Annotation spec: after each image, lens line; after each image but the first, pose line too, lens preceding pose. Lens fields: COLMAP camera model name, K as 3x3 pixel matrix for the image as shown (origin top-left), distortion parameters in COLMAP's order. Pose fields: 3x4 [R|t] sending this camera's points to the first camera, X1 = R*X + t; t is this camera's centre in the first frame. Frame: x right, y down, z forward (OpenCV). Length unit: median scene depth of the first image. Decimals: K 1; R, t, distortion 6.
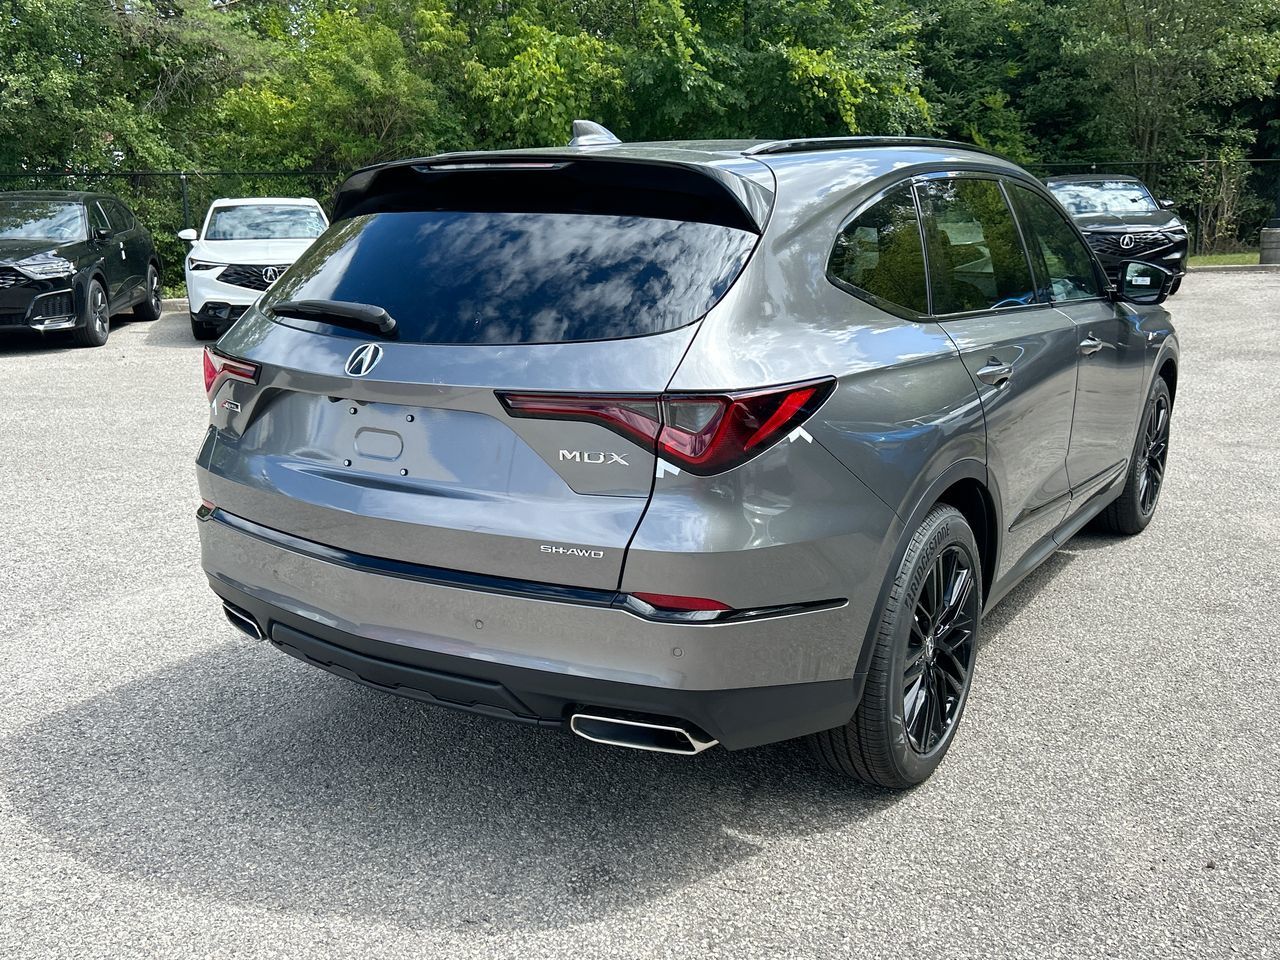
lens RADIAL K [[1338.4, 0, 634.7], [0, 1338.4, 512.3], [0, 0, 1]] dist [0.056321, -0.020432]
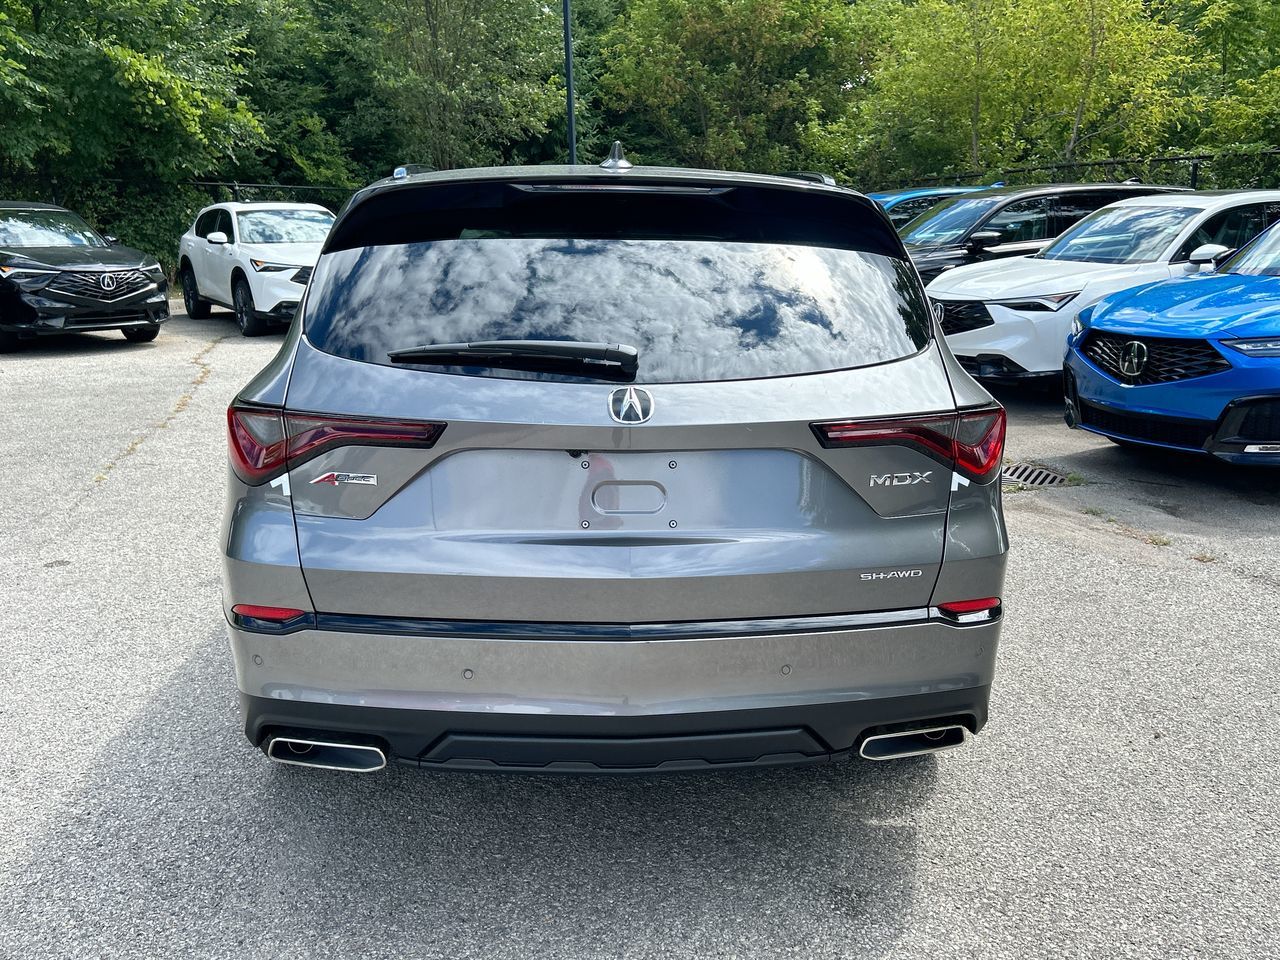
lens RADIAL K [[1338.4, 0, 634.7], [0, 1338.4, 512.3], [0, 0, 1]] dist [0.056321, -0.020432]
pose [[0.728252, -0.126985, 0.673441, -0.669423], [0.135961, 0.989921, 0.039635, -0.064884], [-0.671687, 0.062698, 0.738177, 0.291127]]
